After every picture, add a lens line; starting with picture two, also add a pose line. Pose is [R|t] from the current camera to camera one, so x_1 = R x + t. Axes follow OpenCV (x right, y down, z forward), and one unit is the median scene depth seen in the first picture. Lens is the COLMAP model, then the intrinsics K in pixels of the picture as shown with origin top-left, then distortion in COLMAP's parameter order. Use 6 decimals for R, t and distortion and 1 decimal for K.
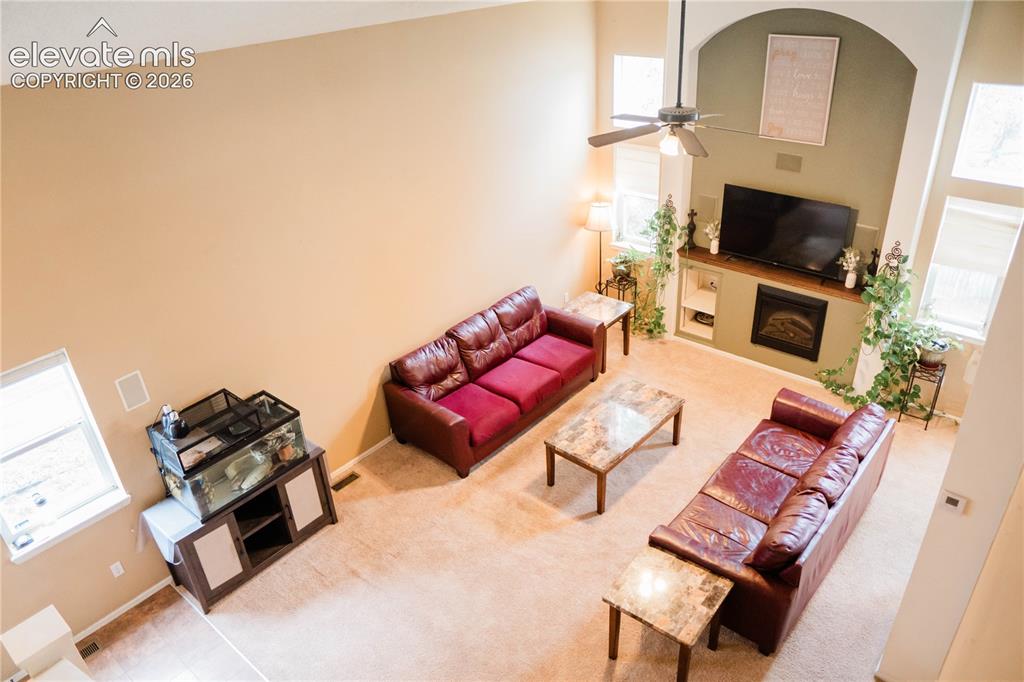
lens RADIAL K [[714.8, 0, 508.2], [0, 714.8, 342.0], [0, 0, 1]] dist [-0.109555, 0.066568]
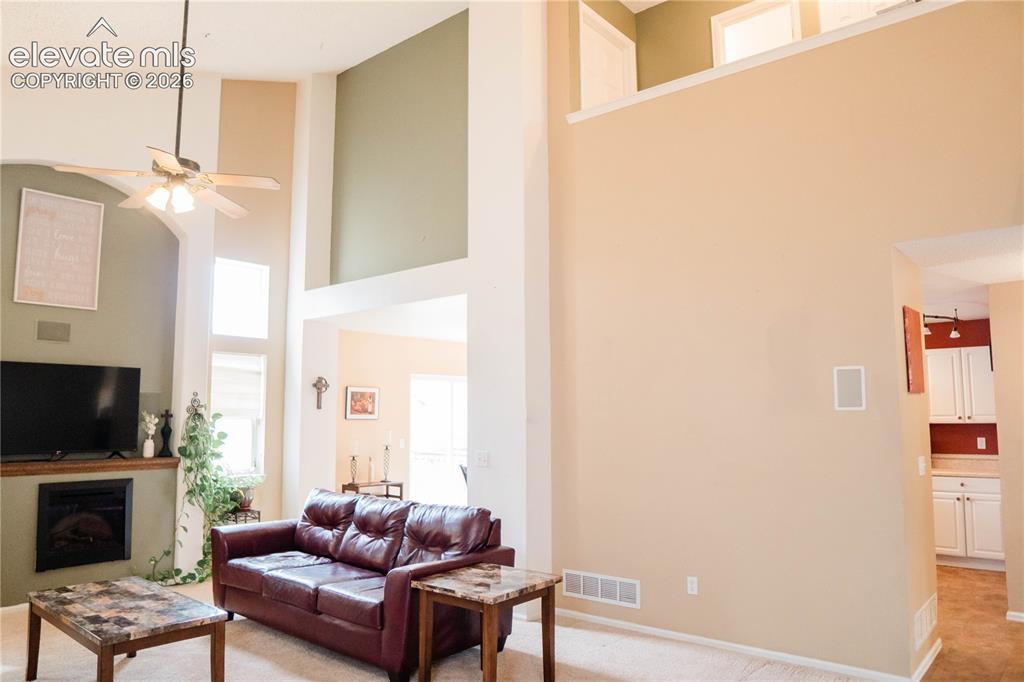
lens RADIAL K [[714.8, 0, 508.2], [0, 714.8, 342.0], [0, 0, 1]] dist [-0.109555, 0.066568]
pose [[0.000747, 0.157915, 0.987452, -0.456104], [0.495354, 0.857733, -0.137545, 0.157208], [-0.868691, 0.489241, -0.077583, 0.599445]]
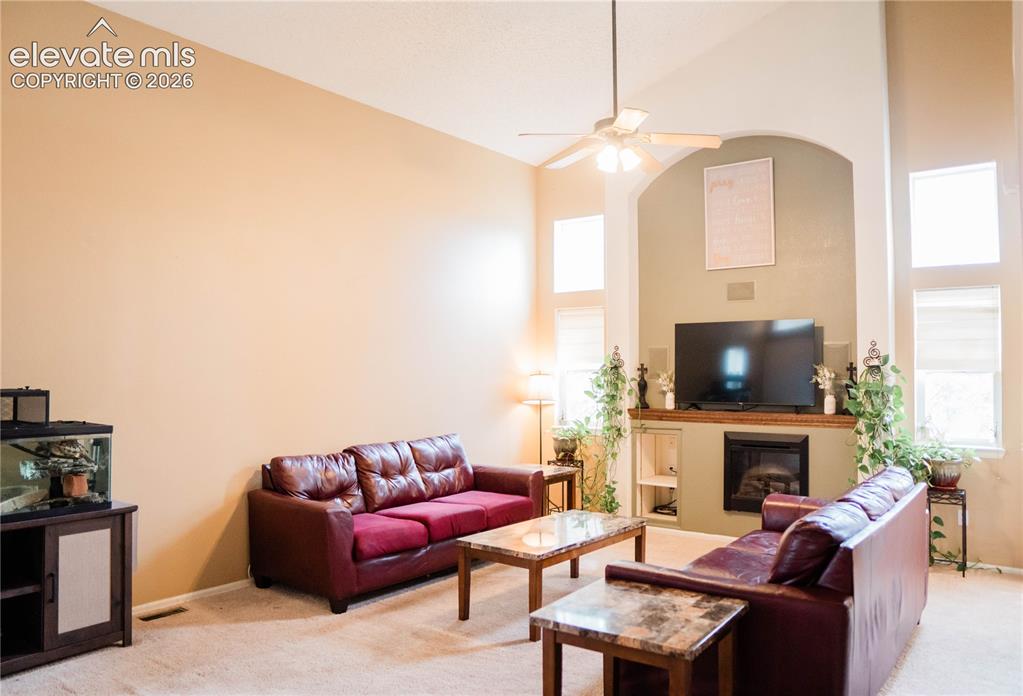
lens RADIAL K [[729.9, 0, 519.3], [0, 729.9, 346.8], [0, 0, 1]] dist [-0.104436, 0.062350]
pose [[0.995993, 0.057814, 0.068227, 0.048081], [-0.013749, 0.852850, -0.521975, 0.321522], [-0.088365, 0.518945, 0.850228, 0.254325]]
